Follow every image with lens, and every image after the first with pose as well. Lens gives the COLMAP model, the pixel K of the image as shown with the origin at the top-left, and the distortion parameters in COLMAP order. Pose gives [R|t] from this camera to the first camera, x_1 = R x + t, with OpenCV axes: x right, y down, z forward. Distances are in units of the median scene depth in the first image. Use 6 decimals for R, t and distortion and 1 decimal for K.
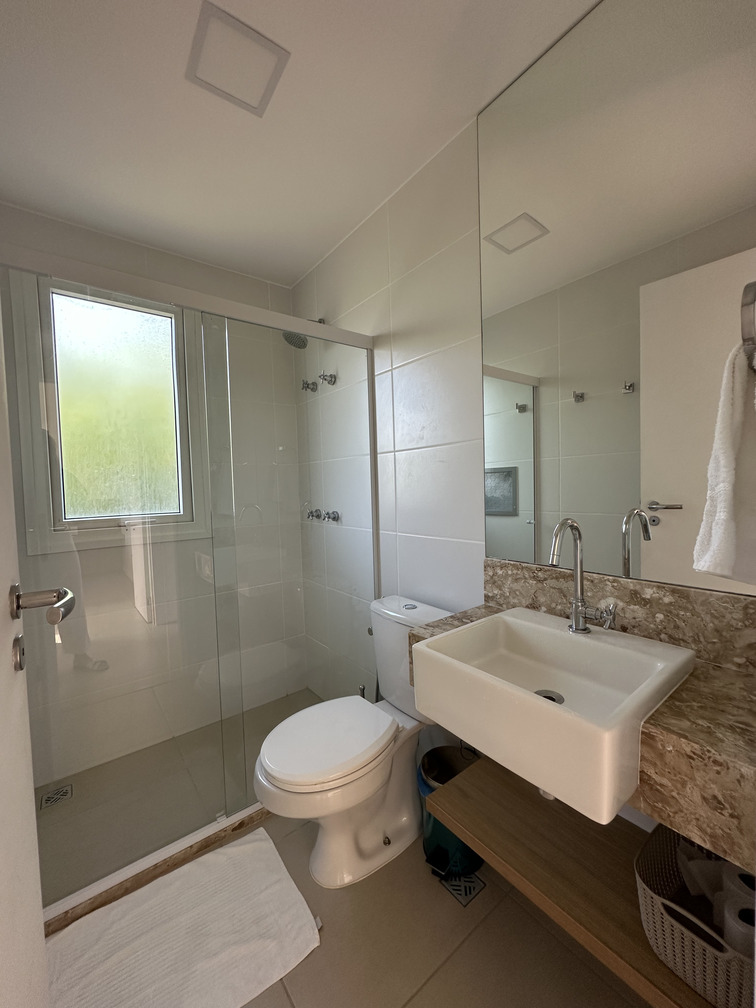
lens RADIAL K [[402.1, 0, 378.0], [0, 402.1, 504.0], [0, 0, 1]] dist [-0.001833, 0.000578]
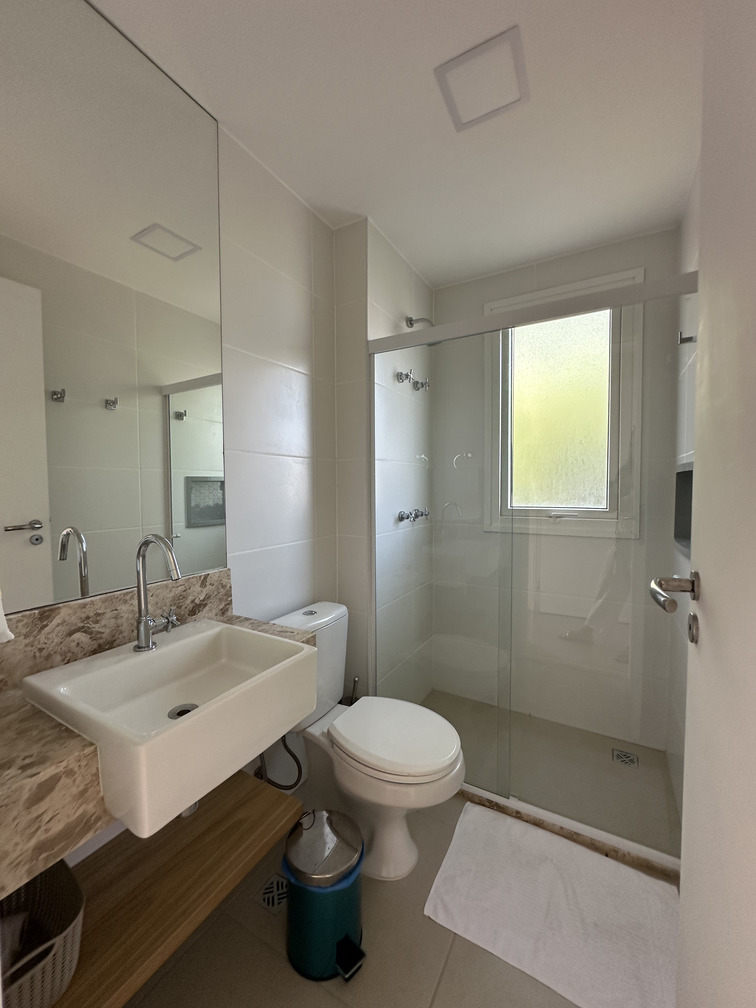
lens RADIAL K [[402.1, 0, 378.0], [0, 402.1, 504.0], [0, 0, 1]] dist [-0.001833, 0.000578]
pose [[0.367622, 0.065711, -0.927651, 0.326487], [-0.050444, 0.997441, 0.050664, -0.019735], [0.928606, 0.028170, 0.369996, 0.218097]]
